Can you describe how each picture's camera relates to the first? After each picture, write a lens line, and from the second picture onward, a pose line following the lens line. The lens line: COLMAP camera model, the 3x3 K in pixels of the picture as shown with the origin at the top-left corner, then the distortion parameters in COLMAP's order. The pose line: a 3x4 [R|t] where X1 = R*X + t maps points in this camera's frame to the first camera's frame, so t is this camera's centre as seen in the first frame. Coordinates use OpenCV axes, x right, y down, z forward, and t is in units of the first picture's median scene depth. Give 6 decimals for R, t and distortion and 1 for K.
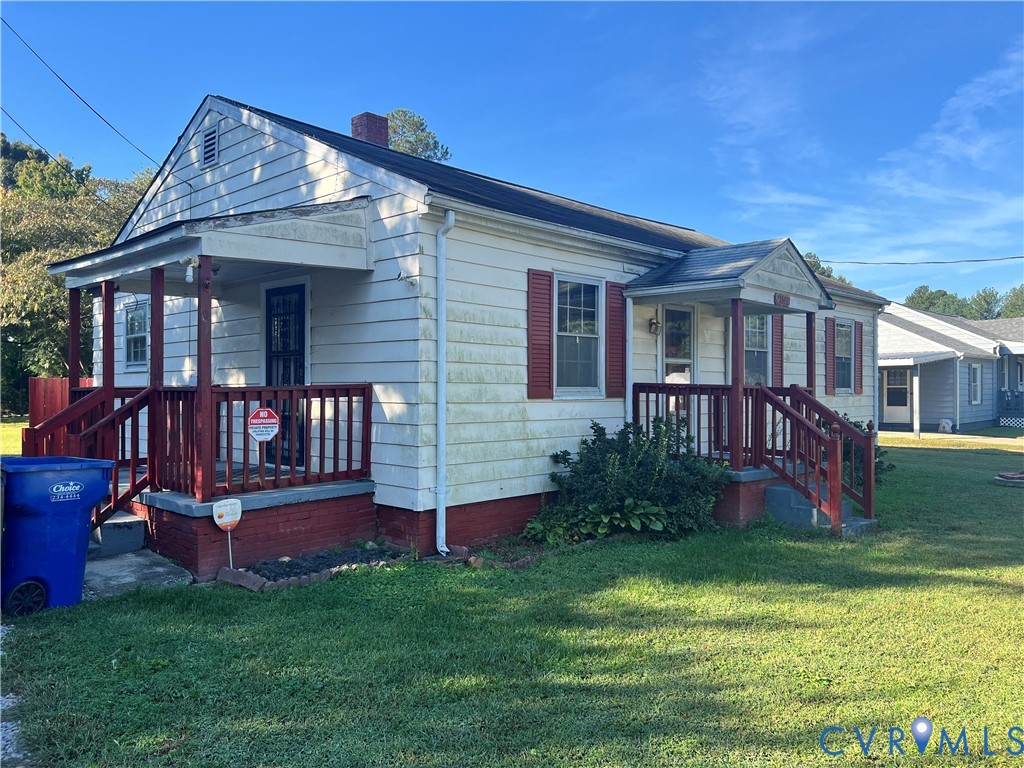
lens RADIAL K [[776.1, 0, 524.7], [0, 776.1, 387.8], [0, 0, 1]] dist [0.094323, -0.121151]
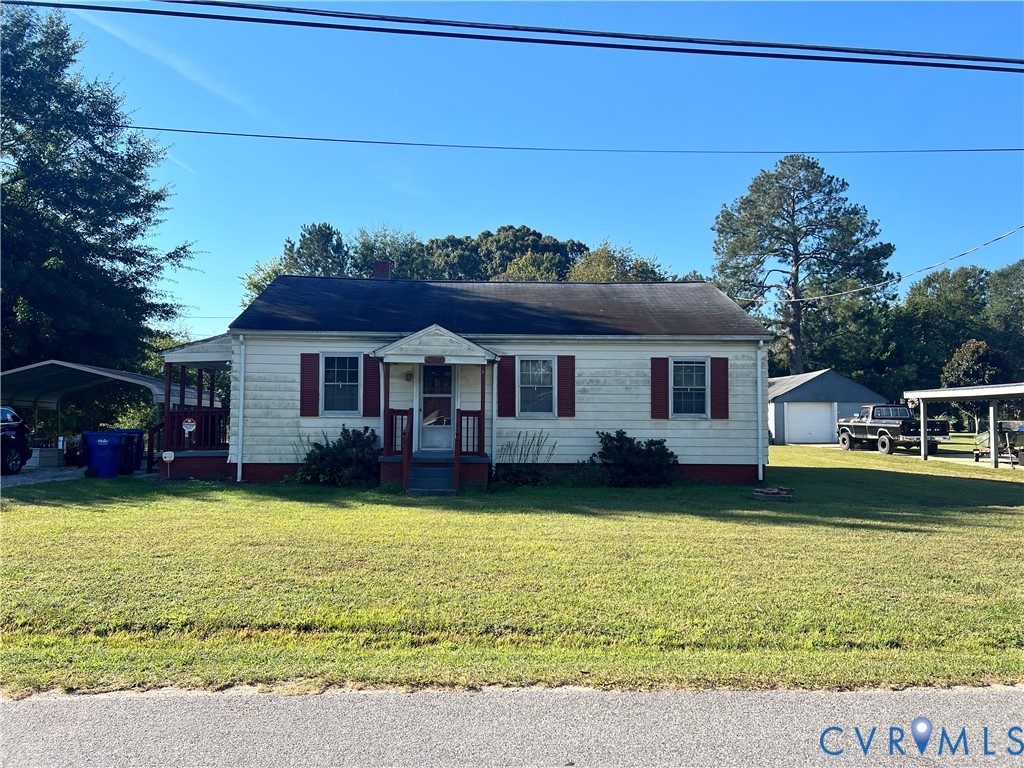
lens RADIAL K [[776.1, 0, 524.7], [0, 776.1, 387.8], [0, 0, 1]] dist [0.094323, -0.121151]
pose [[0.714816, -0.020220, -0.699021, 1.882301], [-0.005235, 0.999399, -0.034262, 0.006503], [0.699293, 0.028151, 0.714280, -0.065419]]
